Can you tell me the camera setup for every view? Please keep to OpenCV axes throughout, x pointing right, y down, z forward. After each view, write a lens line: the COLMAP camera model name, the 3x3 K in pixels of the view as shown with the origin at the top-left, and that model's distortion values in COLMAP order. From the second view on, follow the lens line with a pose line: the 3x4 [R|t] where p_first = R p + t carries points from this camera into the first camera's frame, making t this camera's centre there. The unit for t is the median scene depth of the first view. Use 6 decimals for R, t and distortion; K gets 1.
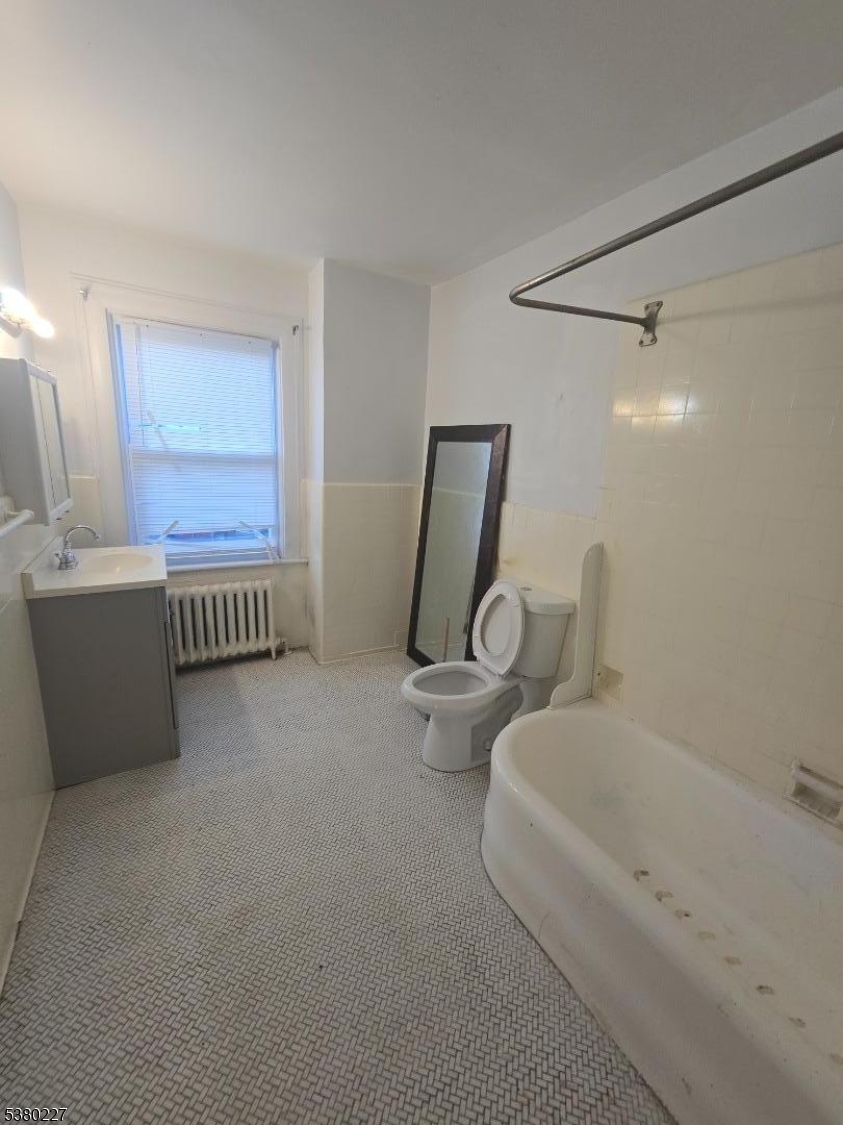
lens RADIAL K [[460.4, 0, 434.7], [0, 460.4, 561.2], [0, 0, 1]] dist [0.000120, 0.000227]
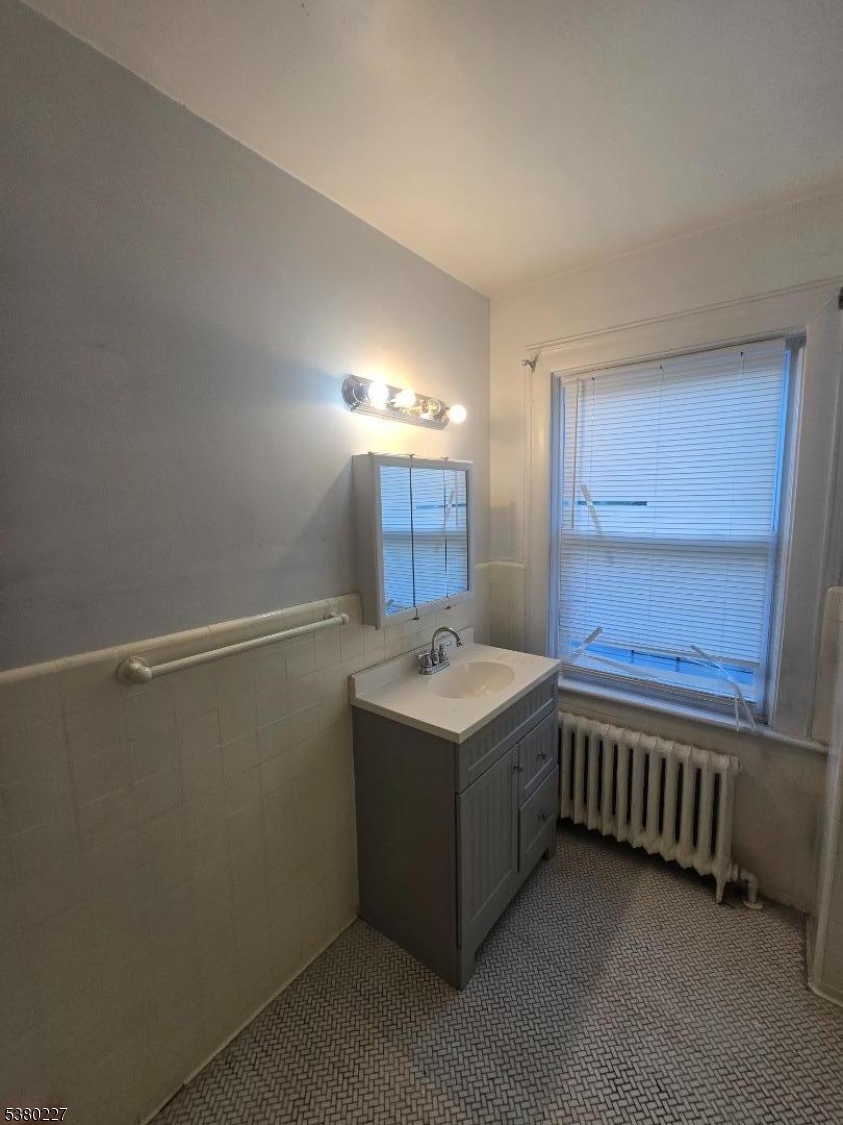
lens RADIAL K [[460.4, 0, 434.7], [0, 460.4, 561.2], [0, 0, 1]] dist [0.000120, 0.000227]
pose [[0.374981, 0.063997, -0.924821, 0.010260], [-0.184252, 0.982856, -0.006694, -0.135086], [0.908537, 0.172910, 0.380344, 0.451436]]
